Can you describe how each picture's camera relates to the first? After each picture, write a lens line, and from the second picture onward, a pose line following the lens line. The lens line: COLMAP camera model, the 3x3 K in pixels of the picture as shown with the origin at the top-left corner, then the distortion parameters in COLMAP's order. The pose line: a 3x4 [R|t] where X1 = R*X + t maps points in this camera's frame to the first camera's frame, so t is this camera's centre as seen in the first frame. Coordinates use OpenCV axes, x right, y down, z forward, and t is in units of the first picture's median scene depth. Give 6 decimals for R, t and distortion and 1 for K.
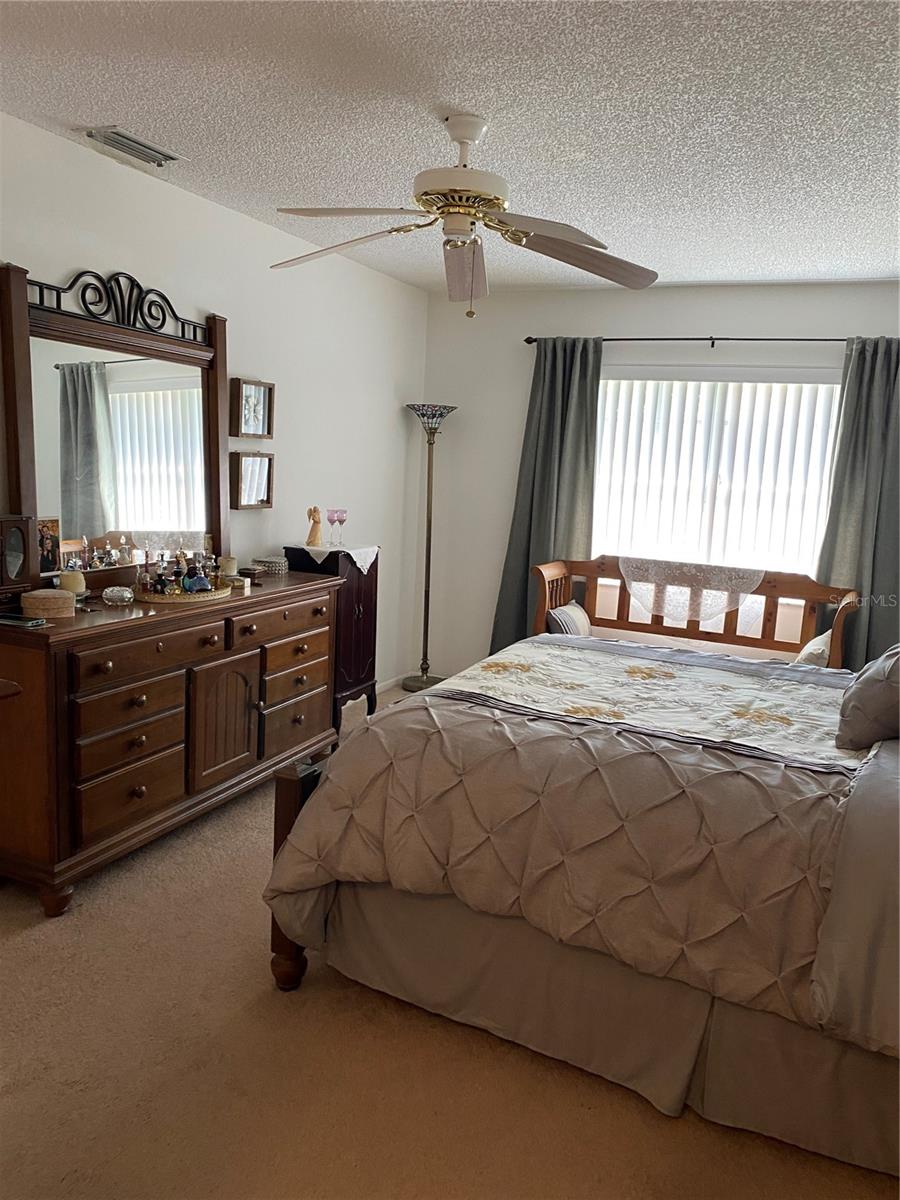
lens RADIAL K [[896.4, 0, 471.0], [0, 896.4, 600.8], [0, 0, 1]] dist [-0.007466, -0.002856]
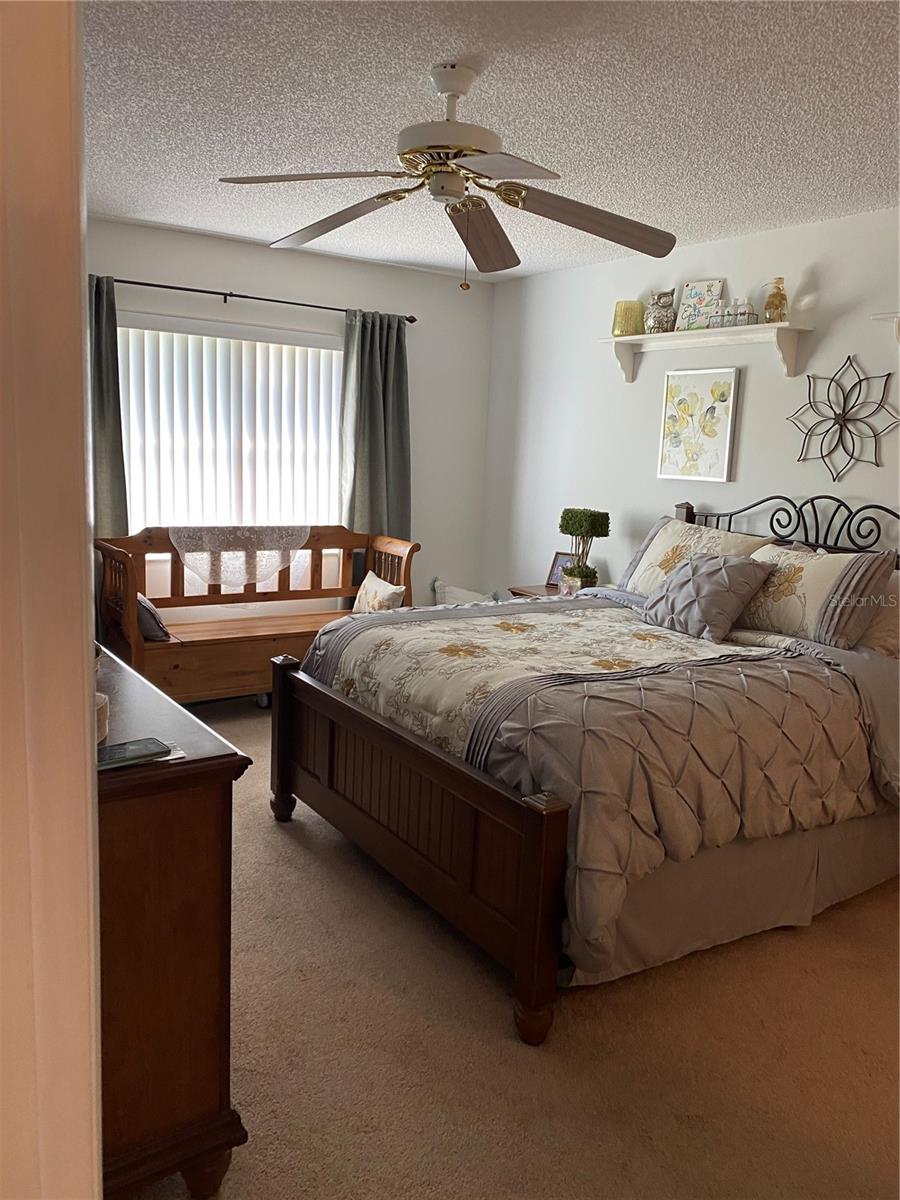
lens RADIAL K [[896.4, 0, 471.0], [0, 896.4, 600.8], [0, 0, 1]] dist [-0.007466, -0.002856]
pose [[0.538701, -0.172679, 0.824611, -0.440144], [0.118769, 0.984561, 0.128585, -0.057644], [-0.834083, 0.028669, 0.550893, 0.250772]]
